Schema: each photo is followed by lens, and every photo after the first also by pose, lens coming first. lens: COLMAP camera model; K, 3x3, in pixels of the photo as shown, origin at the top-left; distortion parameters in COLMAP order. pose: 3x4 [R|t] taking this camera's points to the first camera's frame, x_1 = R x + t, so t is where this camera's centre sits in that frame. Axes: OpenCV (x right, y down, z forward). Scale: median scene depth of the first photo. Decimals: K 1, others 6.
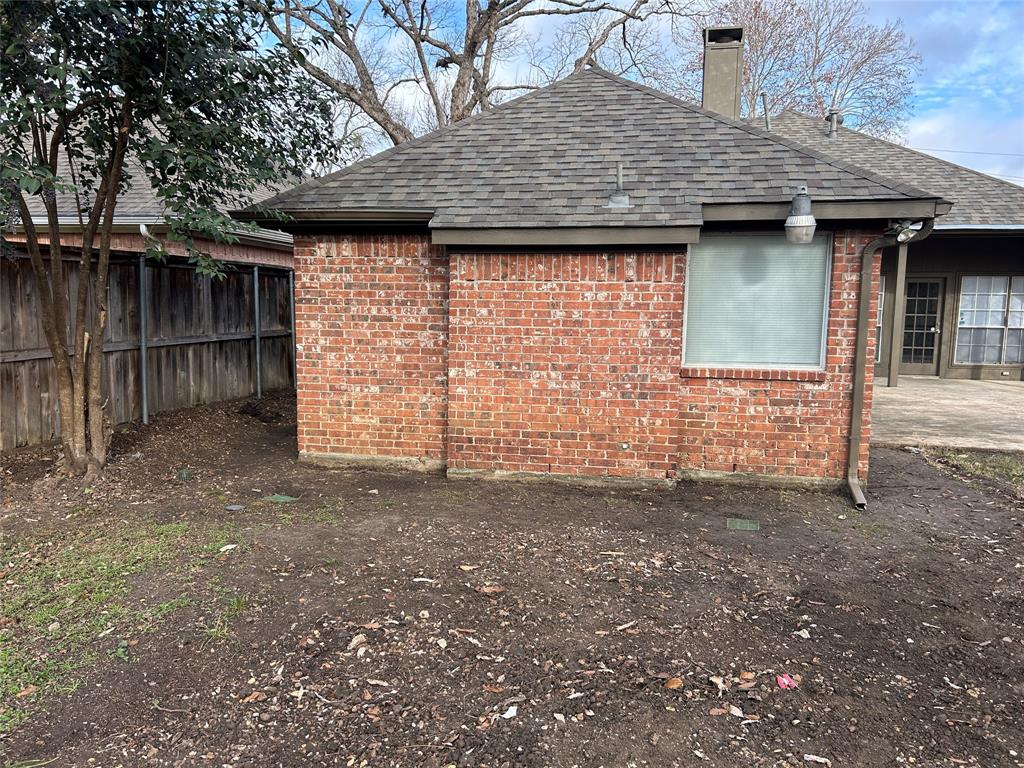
lens RADIAL K [[767.3, 0, 513.7], [0, 767.3, 385.6], [0, 0, 1]] dist [0.061057, -0.062826]
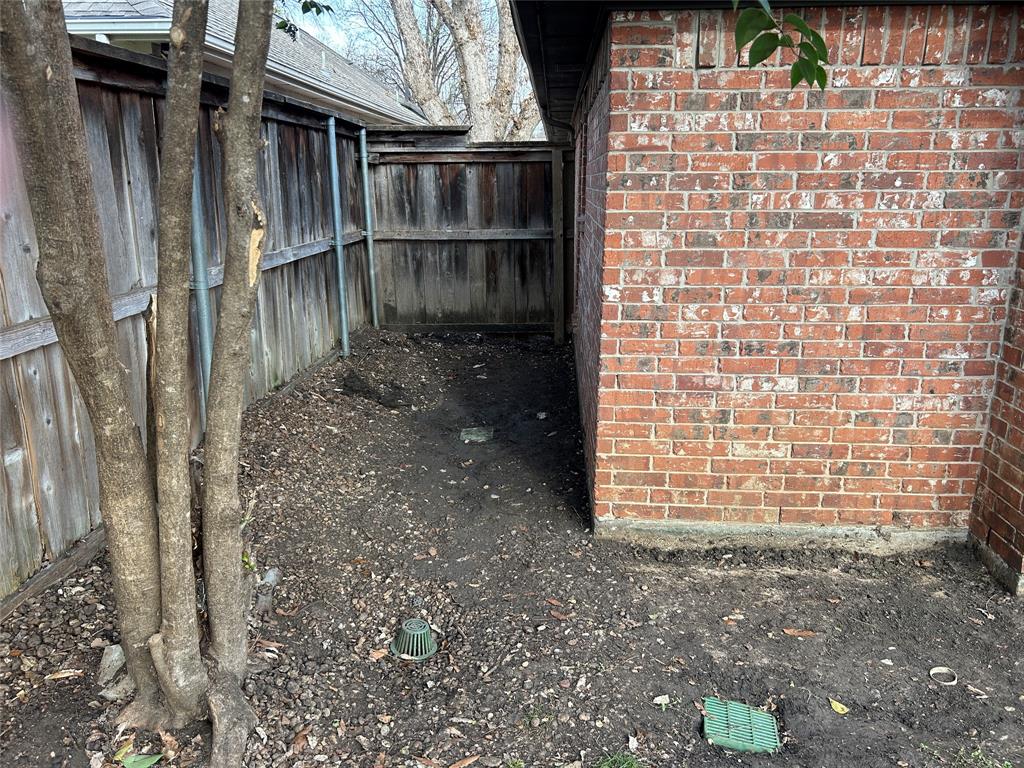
lens RADIAL K [[767.3, 0, 510.2], [0, 767.3, 379.6], [0, 0, 1]] dist [0.061057, -0.062826]
pose [[0.991943, -0.043063, 0.119141, -0.394476], [0.025178, 0.988707, 0.147734, -0.067868], [-0.124157, -0.143544, 0.981825, 0.588649]]
